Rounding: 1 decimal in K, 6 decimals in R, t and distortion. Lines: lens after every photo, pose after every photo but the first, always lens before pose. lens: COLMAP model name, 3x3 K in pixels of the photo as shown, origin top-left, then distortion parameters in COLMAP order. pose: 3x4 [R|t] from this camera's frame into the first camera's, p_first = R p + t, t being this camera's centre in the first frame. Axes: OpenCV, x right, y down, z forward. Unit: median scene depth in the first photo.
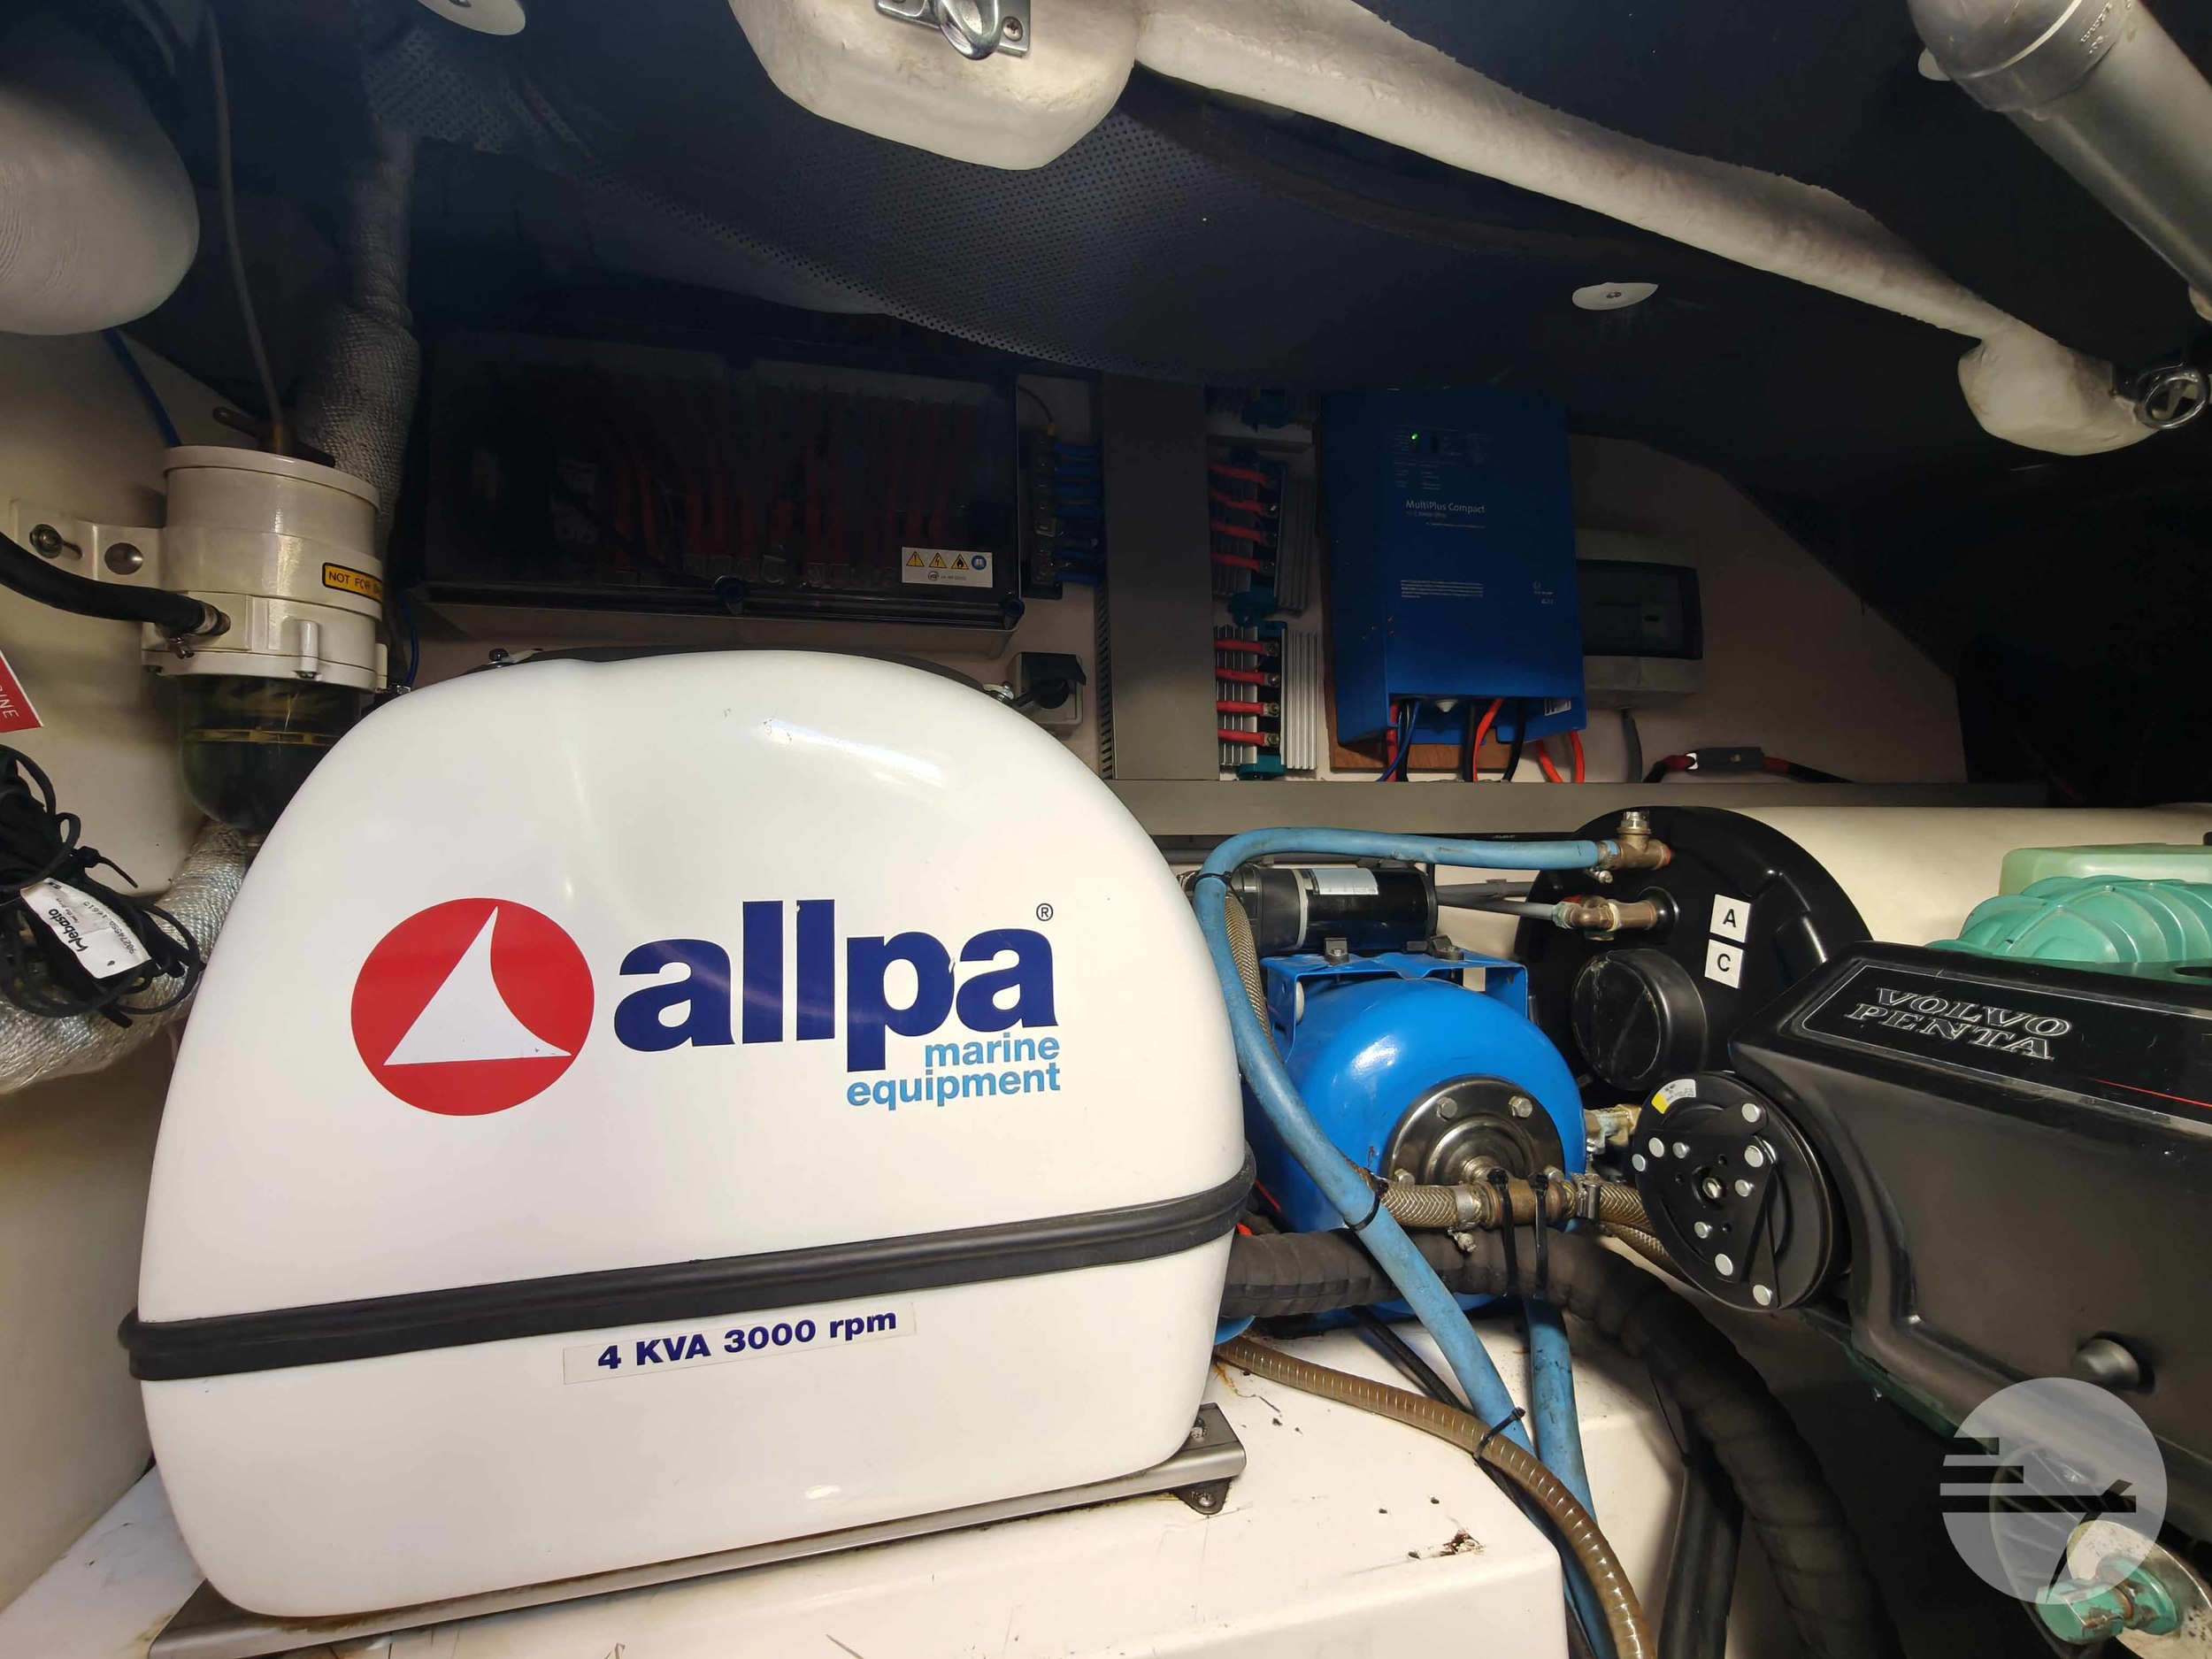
lens RADIAL K [[990.1, 0, 1106.0], [0, 990.1, 829.5], [0, 0, 1]] dist [-0.001585, 0.000081]
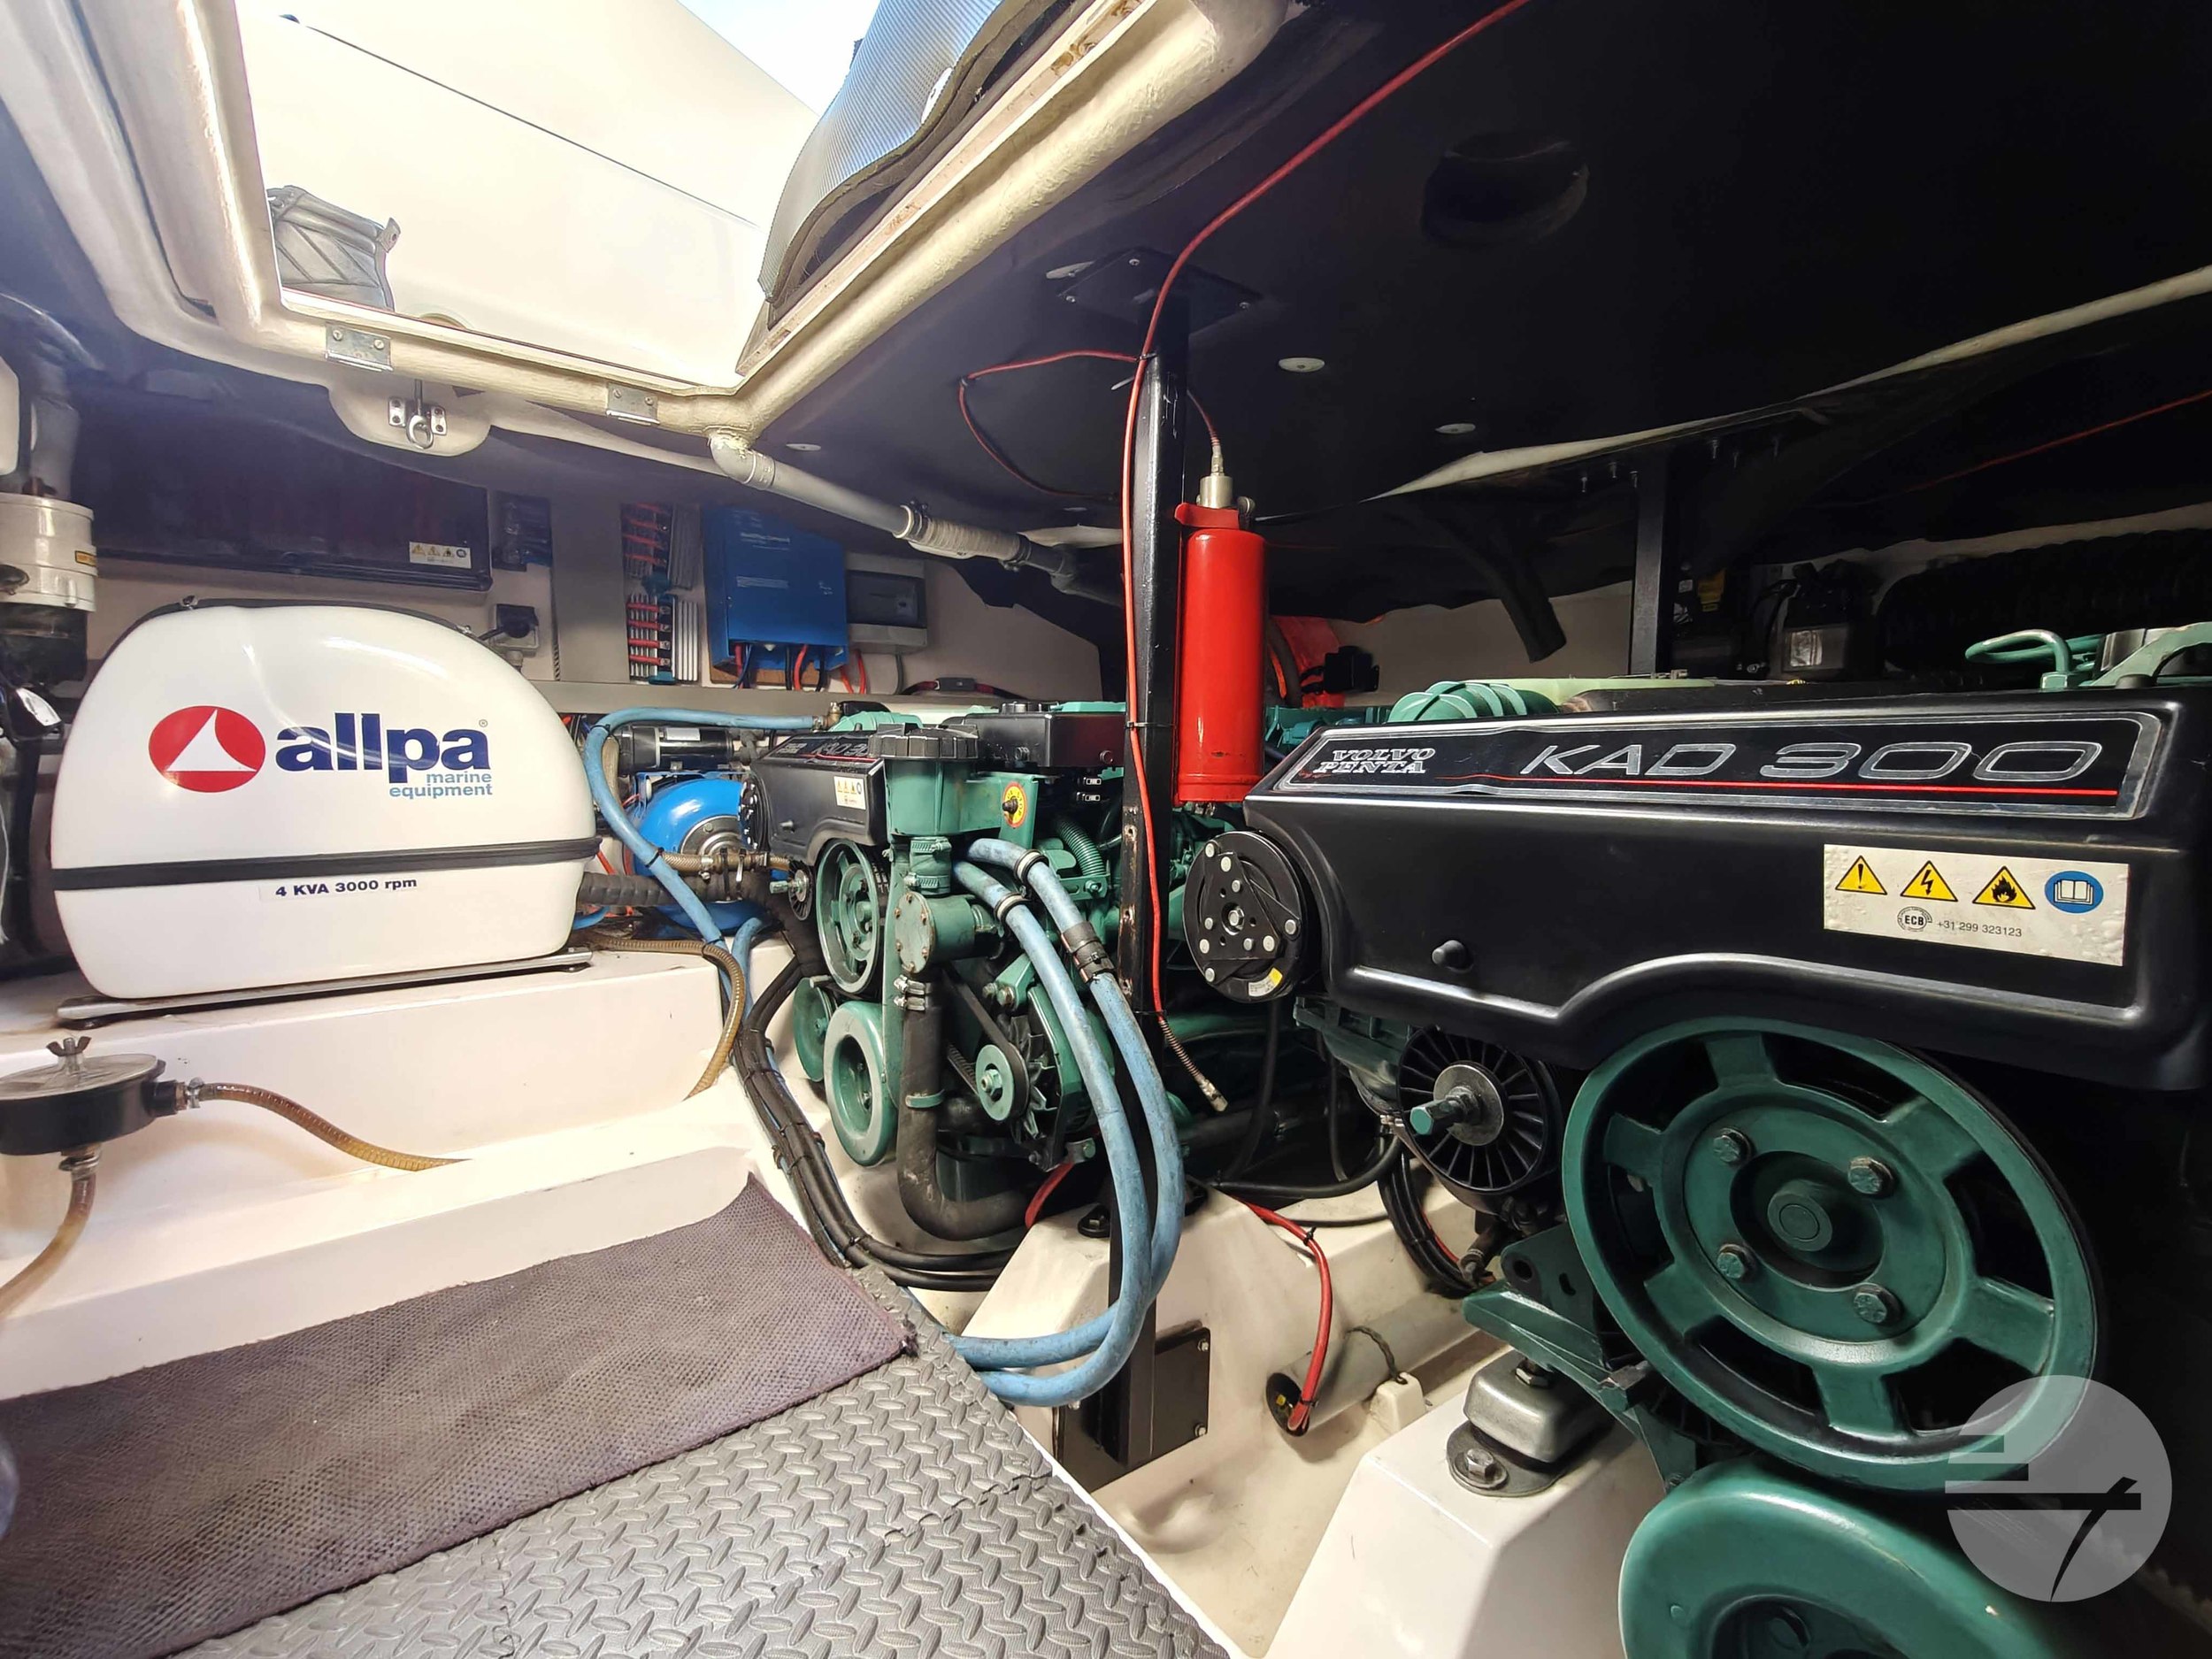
lens RADIAL K [[990.1, 0, 1106.0], [0, 990.1, 829.5], [0, 0, 1]] dist [-0.001585, 0.000081]
pose [[0.923716, -0.023269, 0.382371, 0.423992], [0.000752, 0.998262, 0.058932, 0.205567], [-0.383078, -0.054149, 0.922128, -1.878613]]
